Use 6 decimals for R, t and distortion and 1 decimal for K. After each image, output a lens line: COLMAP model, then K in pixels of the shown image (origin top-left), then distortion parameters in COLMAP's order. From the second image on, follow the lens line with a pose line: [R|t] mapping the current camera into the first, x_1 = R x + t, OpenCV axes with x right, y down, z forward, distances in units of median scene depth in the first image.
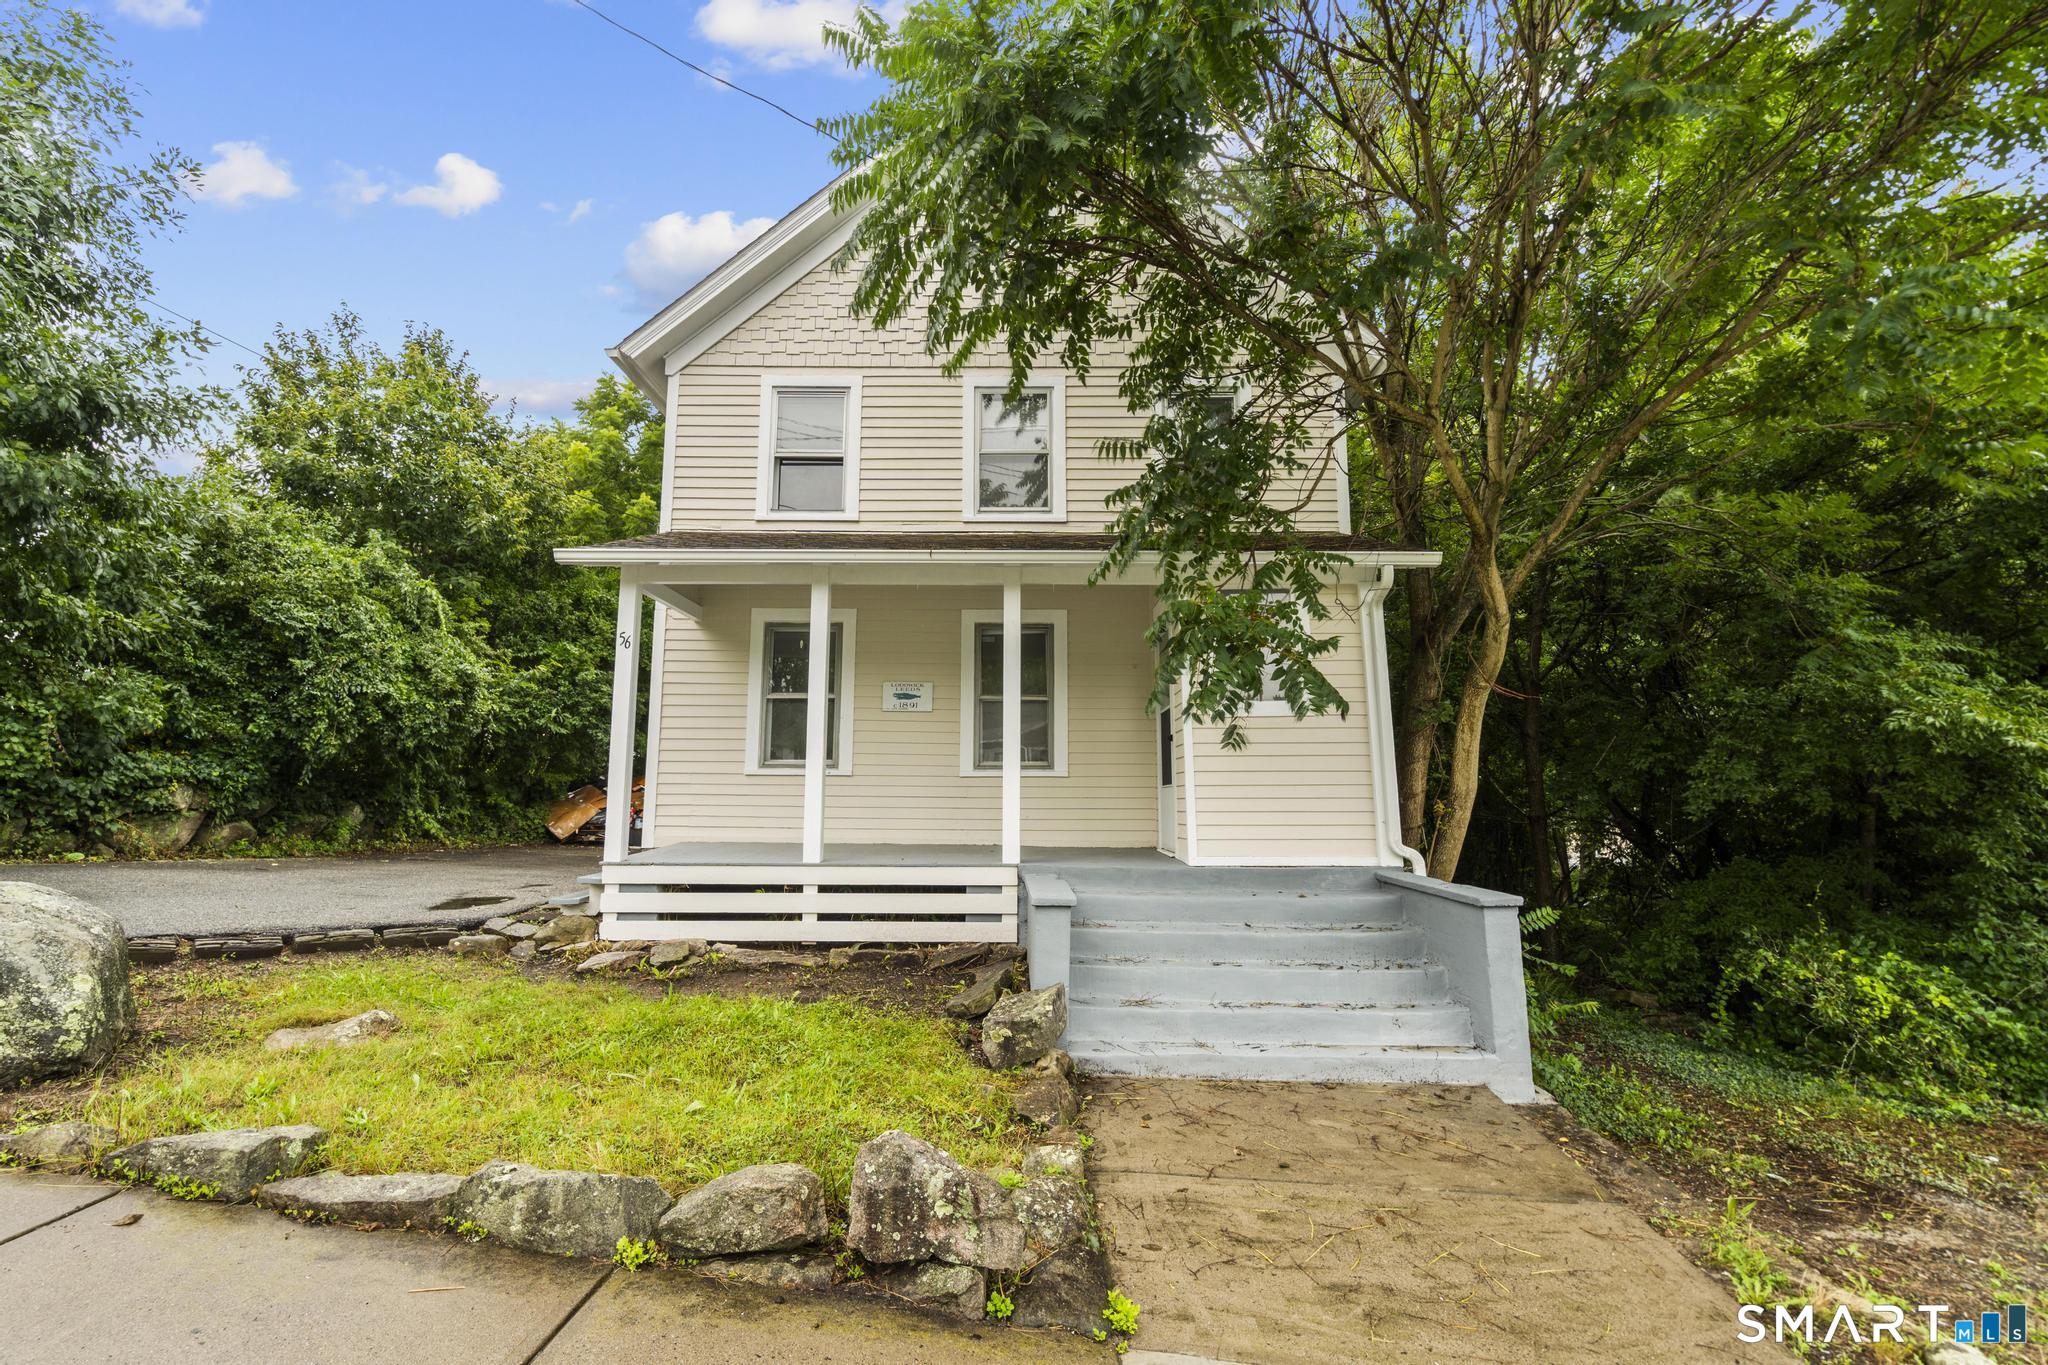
lens RADIAL K [[936.6, 0, 1024.0], [0, 936.6, 682.5], [0, 0, 1]] dist [-0.013371, 0.000438]
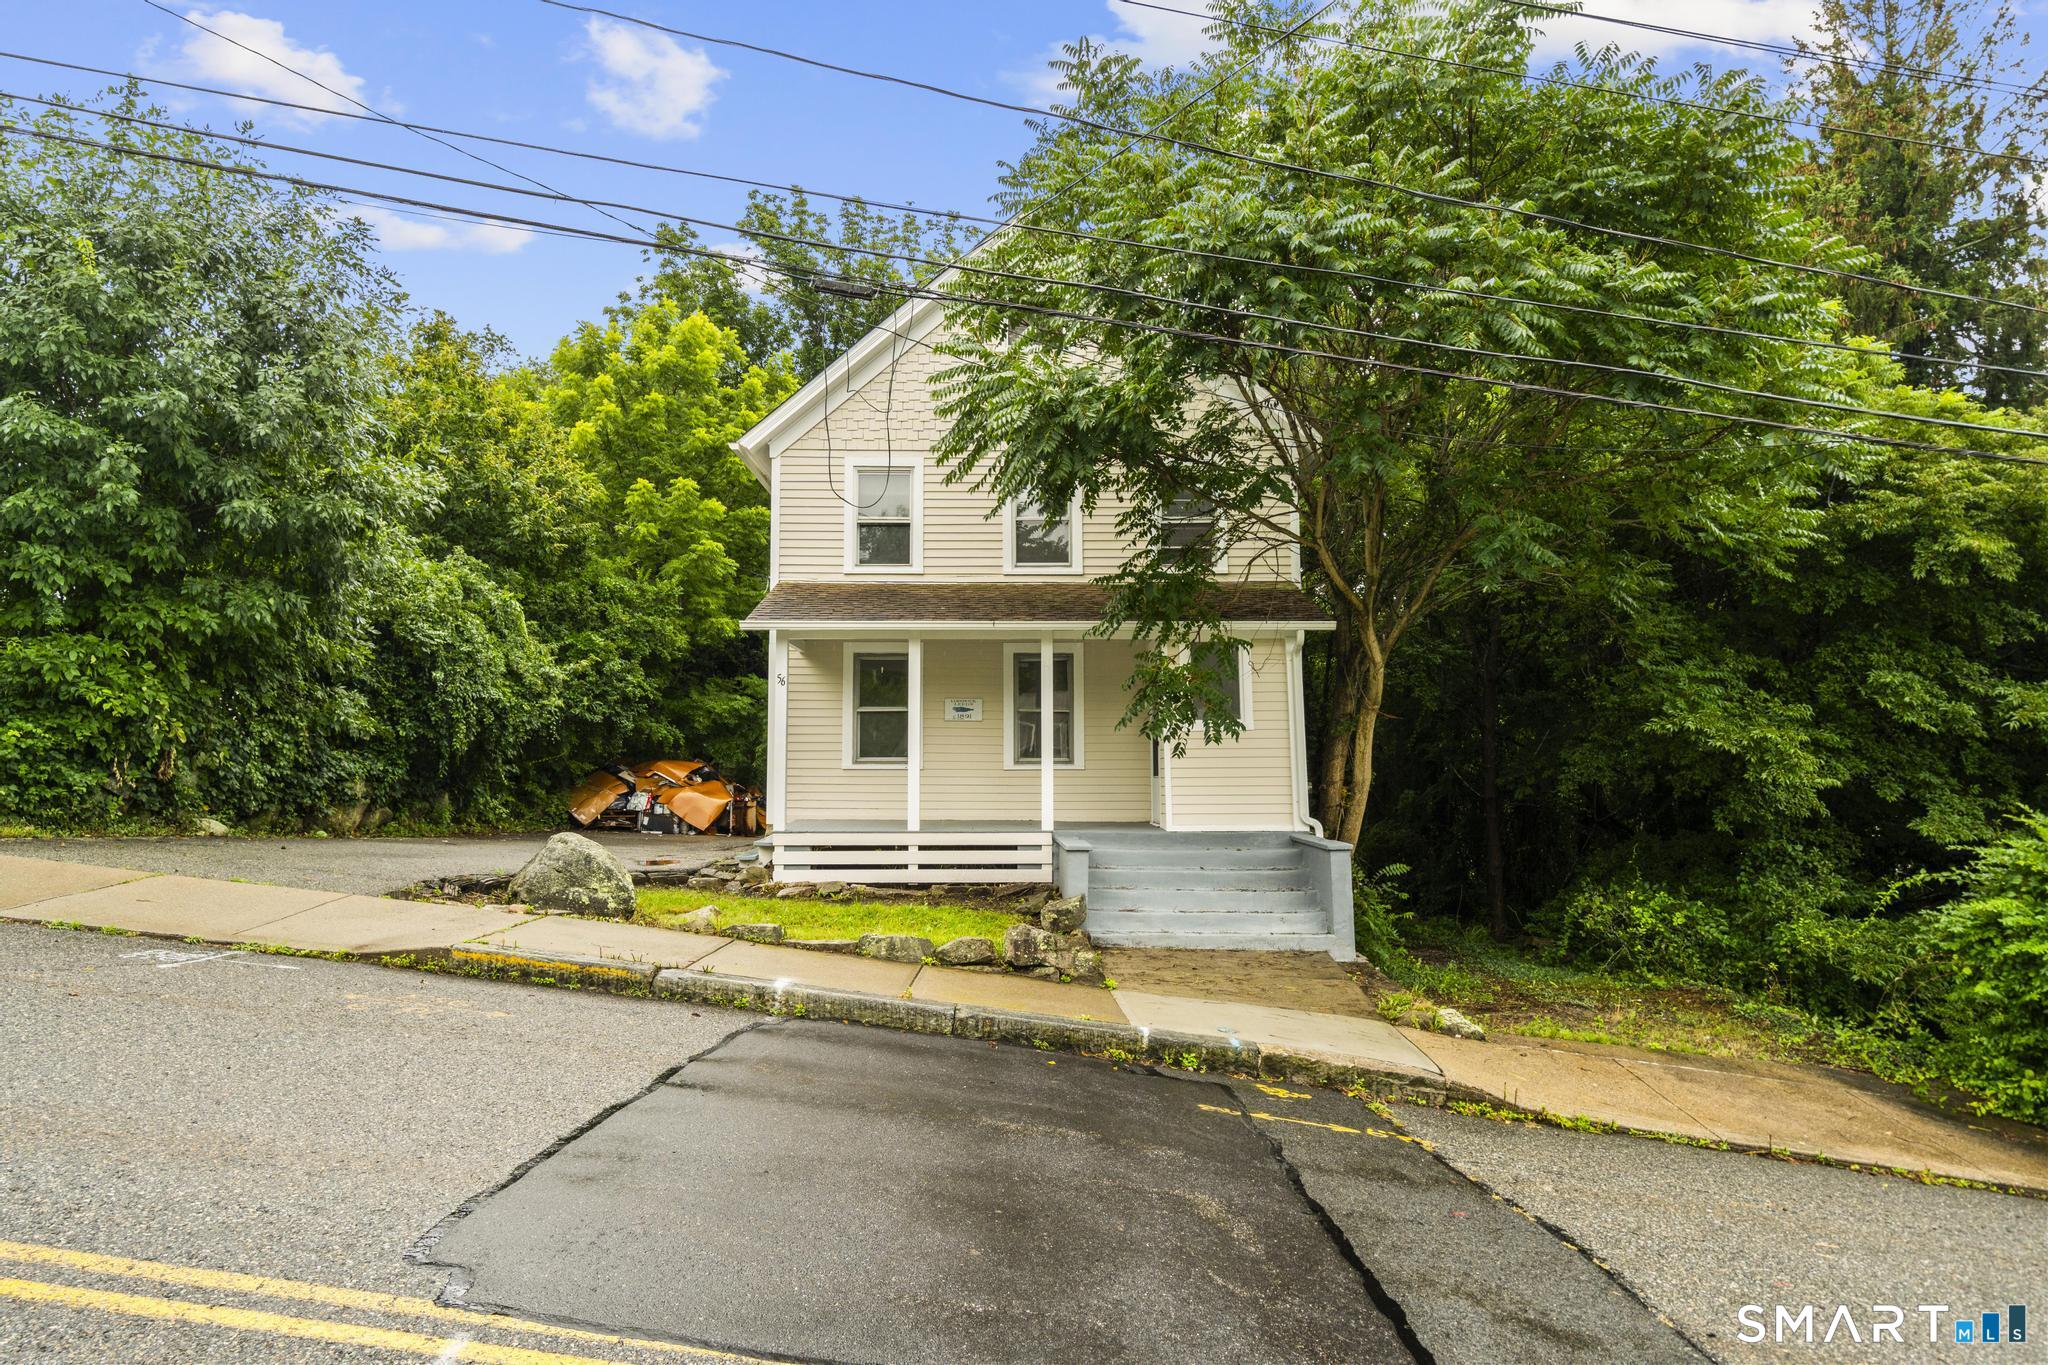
lens RADIAL K [[1285.8, 0, 1024.0], [0, 1285.8, 682.5], [0, 0, 1]] dist [0.002159, -0.000273]
pose [[0.999965, -0.003754, 0.007488, -0.064846], [0.003373, 0.998730, 0.050264, -0.142519], [-0.007667, -0.050237, 0.998708, -1.016313]]
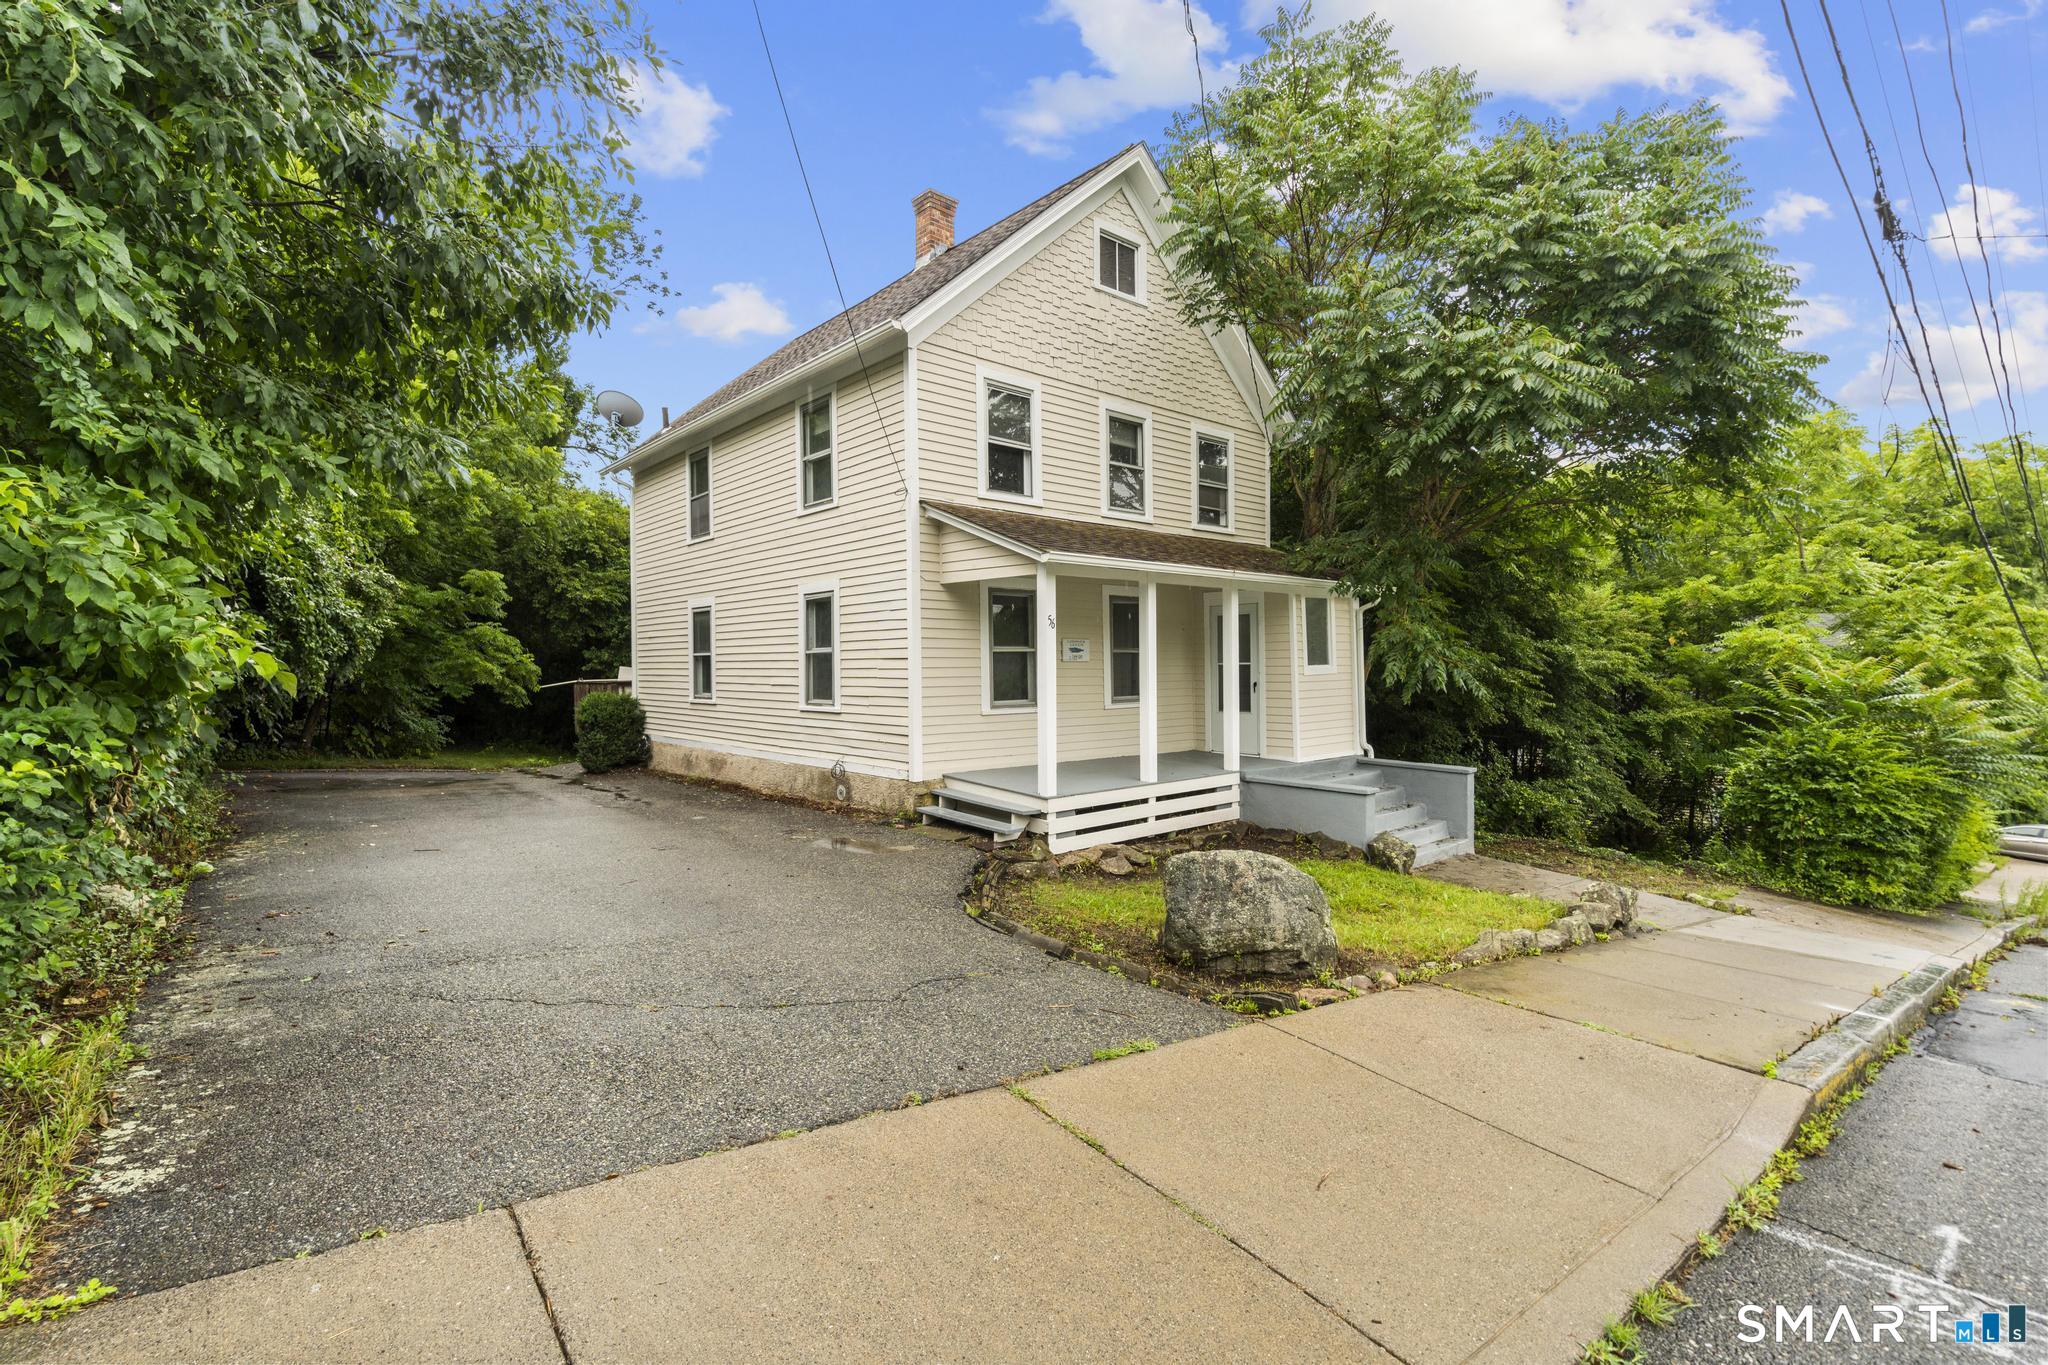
lens RADIAL K [[936.6, 0, 1024.0], [0, 936.6, 682.5], [0, 0, 1]] dist [-0.013371, 0.000438]
pose [[0.744773, -0.023047, 0.666919, -1.313561], [-0.077845, 0.989579, 0.121131, -0.117090], [-0.662761, -0.142131, 0.735218, 0.090696]]
